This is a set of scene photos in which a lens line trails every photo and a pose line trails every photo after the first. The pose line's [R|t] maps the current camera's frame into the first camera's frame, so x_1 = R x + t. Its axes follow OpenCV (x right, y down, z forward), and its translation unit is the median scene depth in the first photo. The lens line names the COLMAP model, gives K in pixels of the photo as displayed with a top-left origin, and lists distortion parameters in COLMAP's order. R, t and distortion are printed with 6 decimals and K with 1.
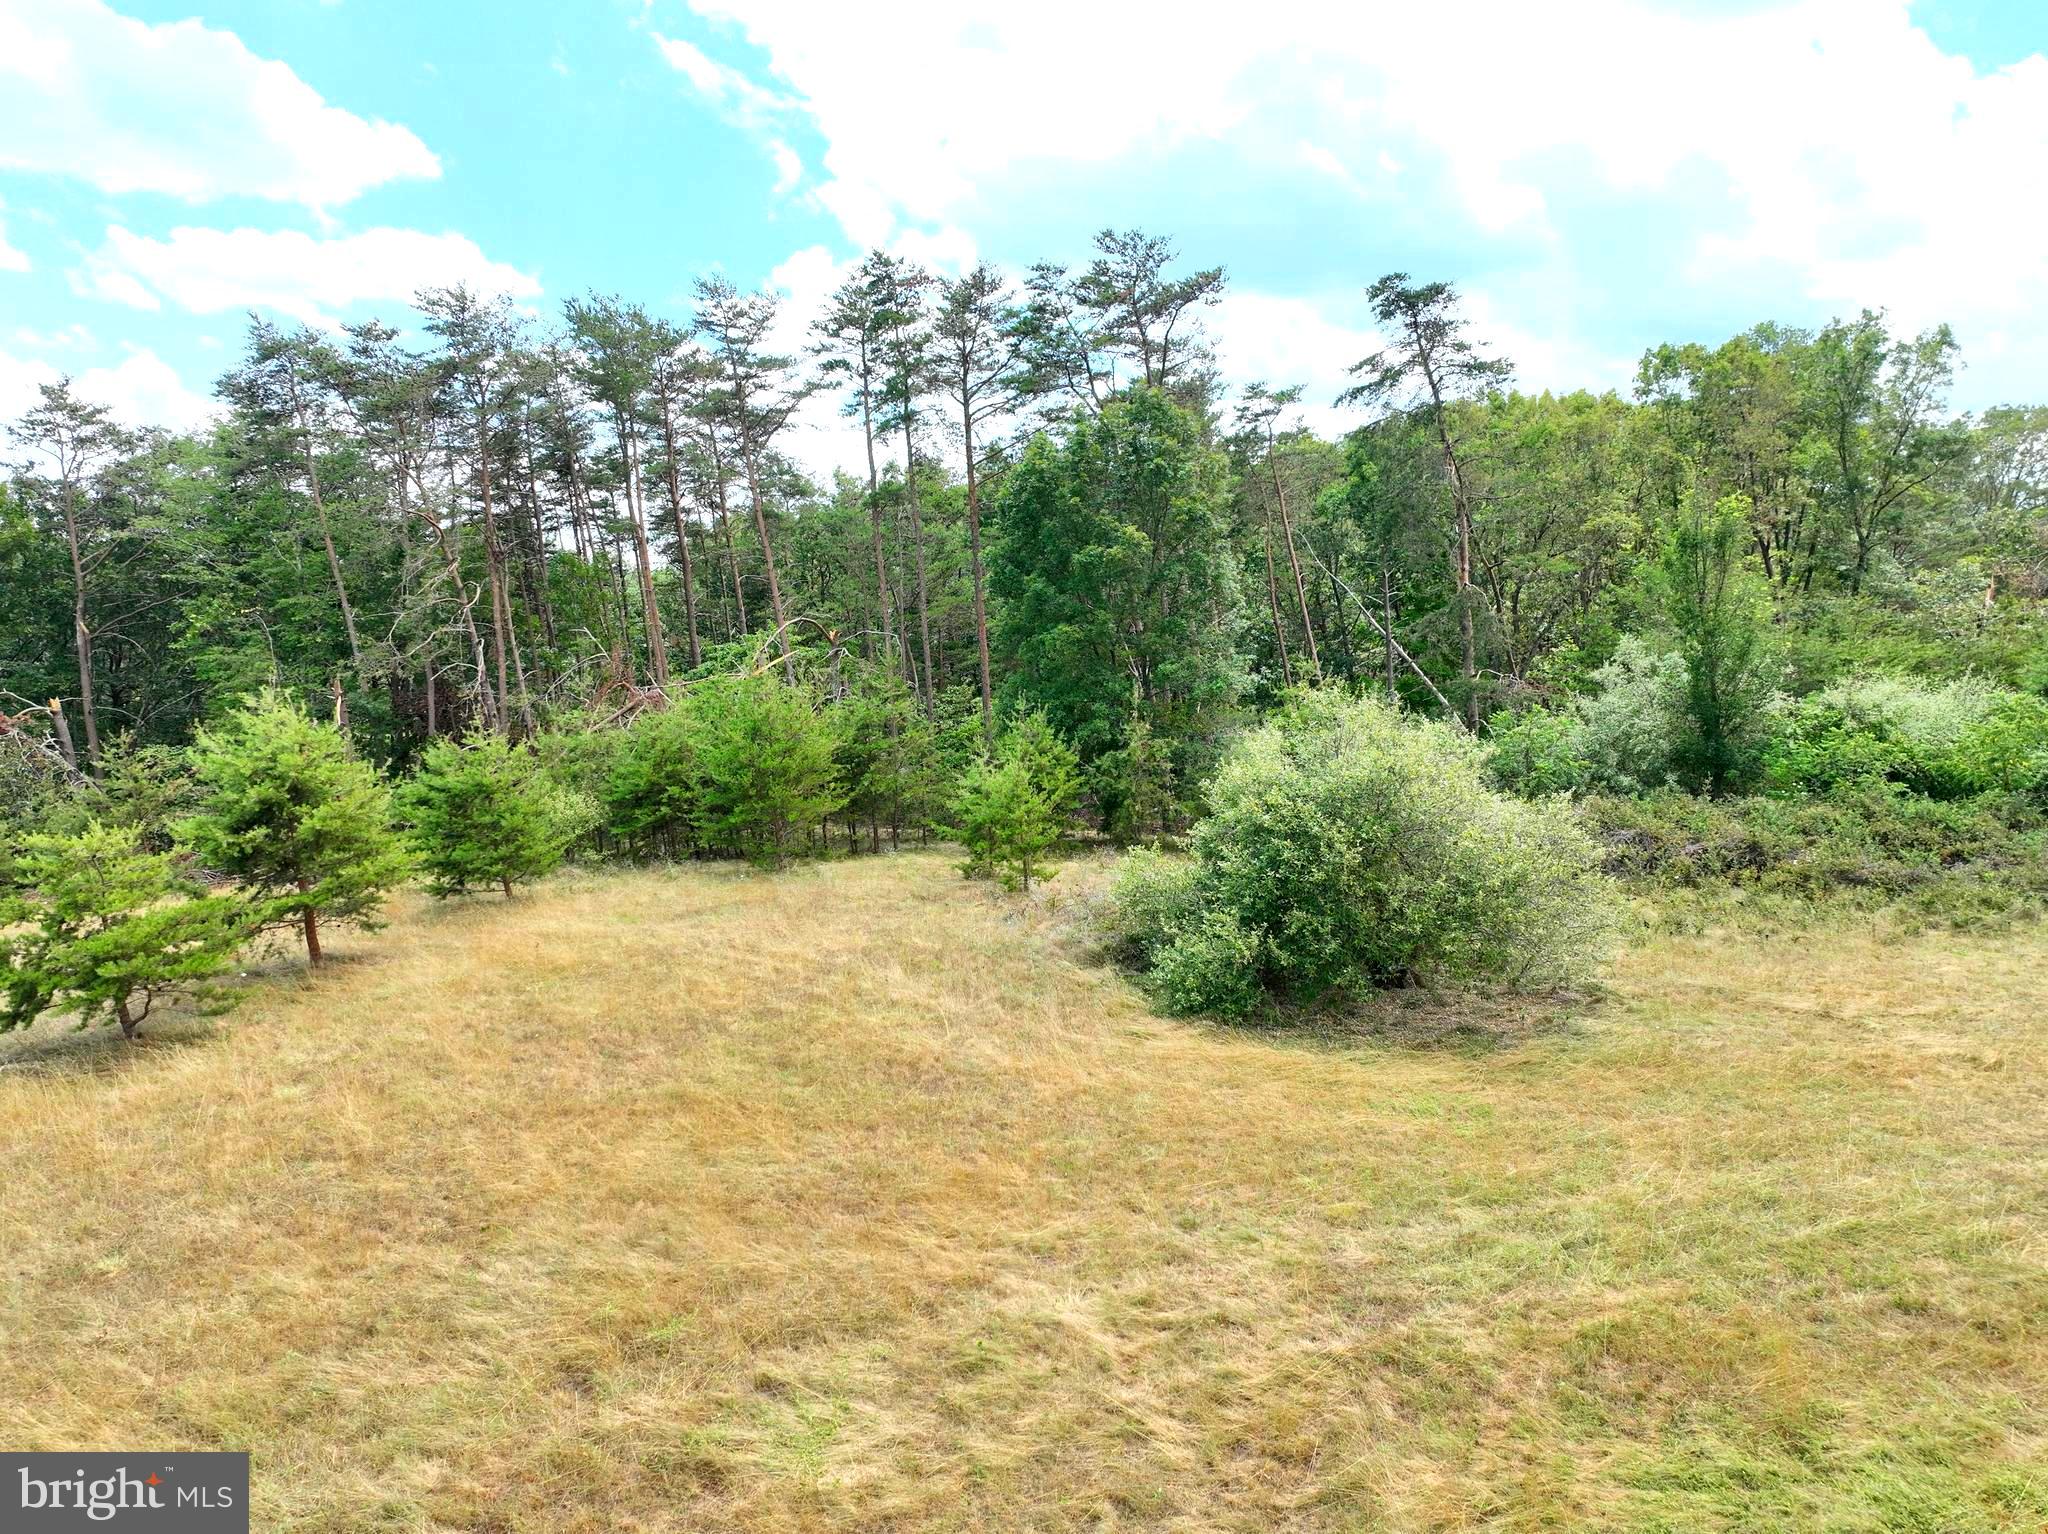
lens RADIAL K [[1419.4, 0, 1037.9], [0, 1419.4, 770.4], [0, 0, 1]] dist [-0.000709, 0.010253]
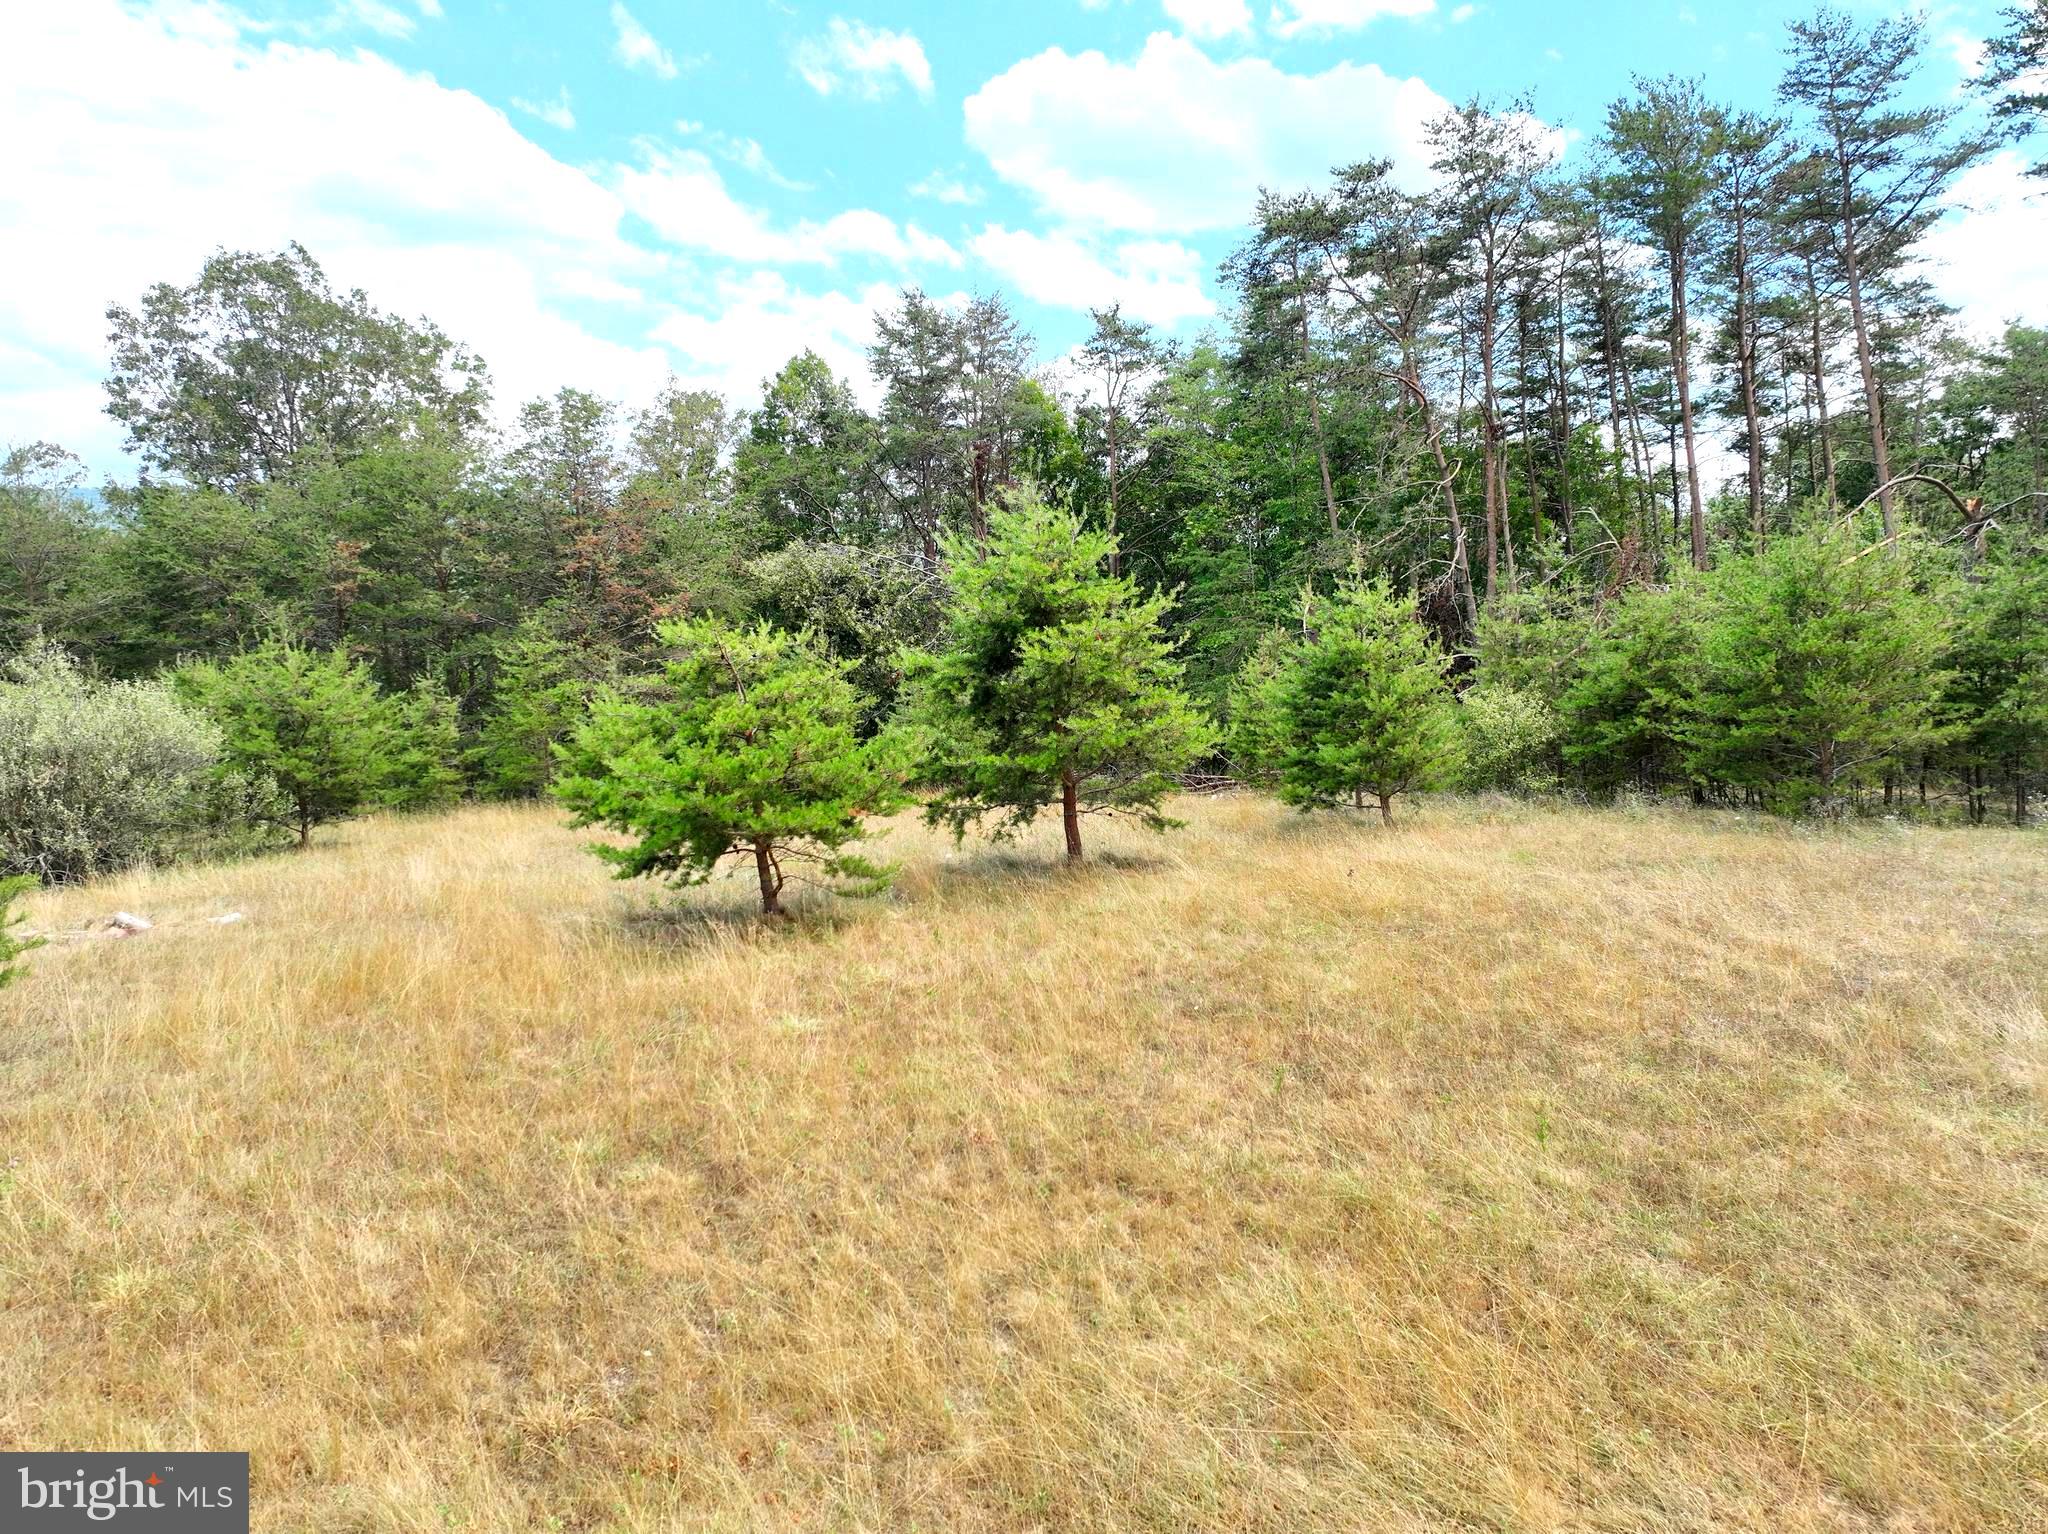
lens RADIAL K [[1419.4, 0, 1046.8], [0, 1419.4, 762.2], [0, 0, 1]] dist [-0.000709, 0.010253]
pose [[0.746507, 0.066996, -0.661996, -0.023220], [-0.064615, 0.997515, 0.028088, 0.039413], [0.662233, 0.021807, 0.748981, 0.266363]]
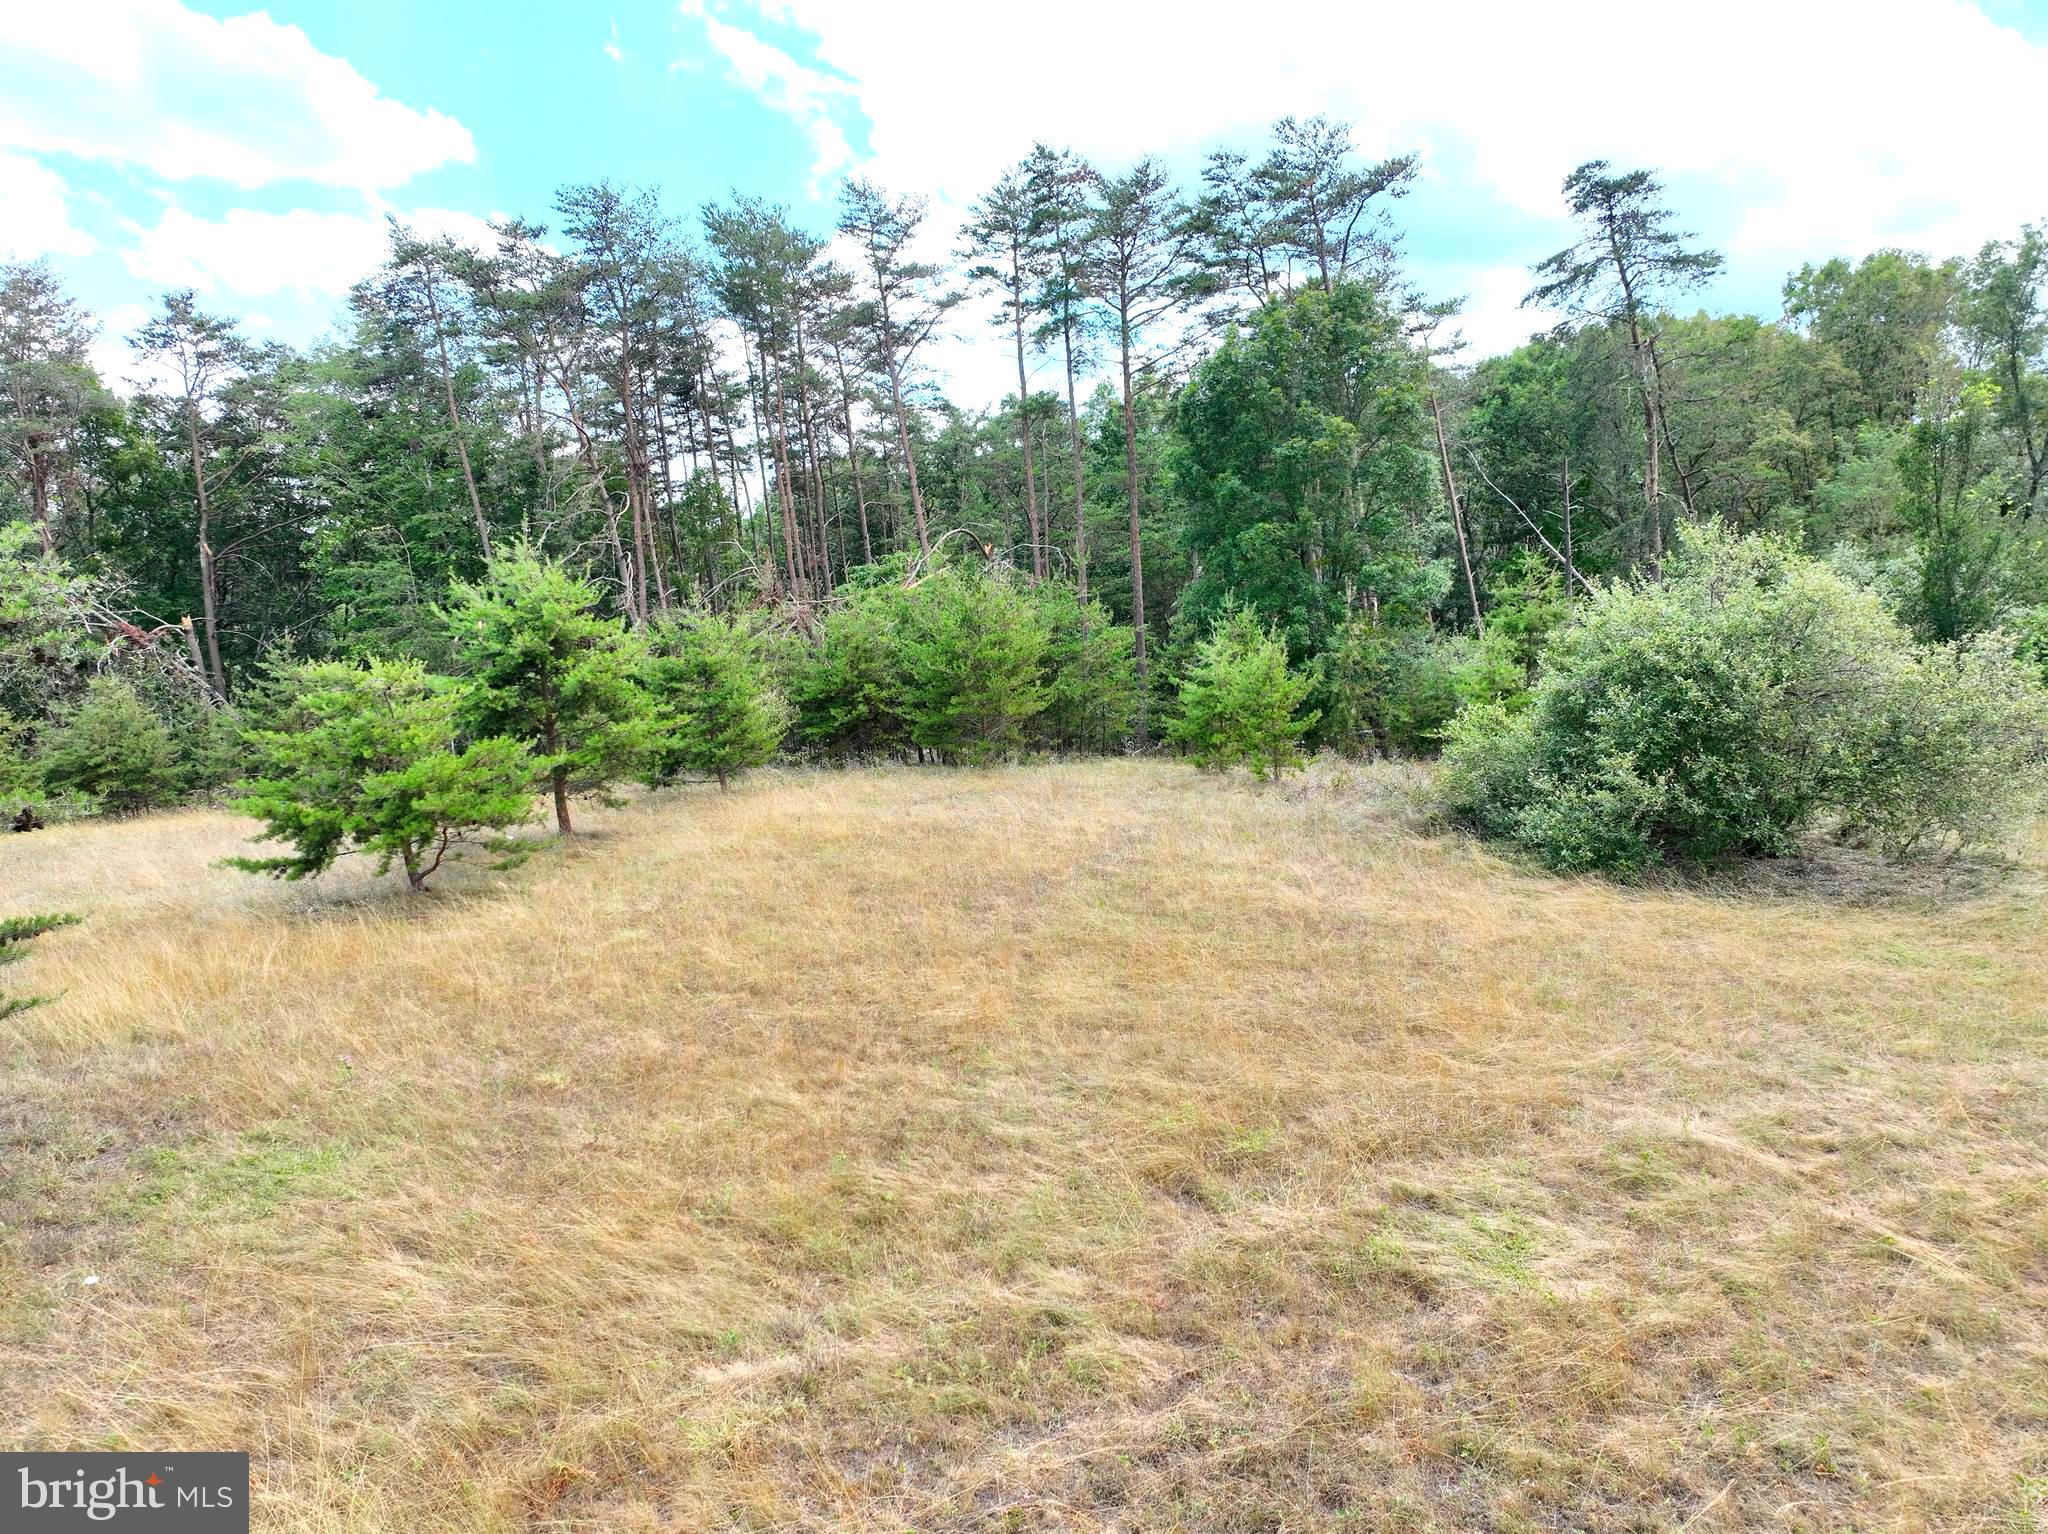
lens RADIAL K [[1419.4, 0, 1039.8], [0, 1419.4, 766.9], [0, 0, 1]] dist [-0.000709, 0.010253]
pose [[0.999818, 0.003295, -0.018802, -0.108060], [-0.003049, 0.999909, 0.013115, 0.046339], [0.018844, -0.013055, 0.999737, 0.044770]]
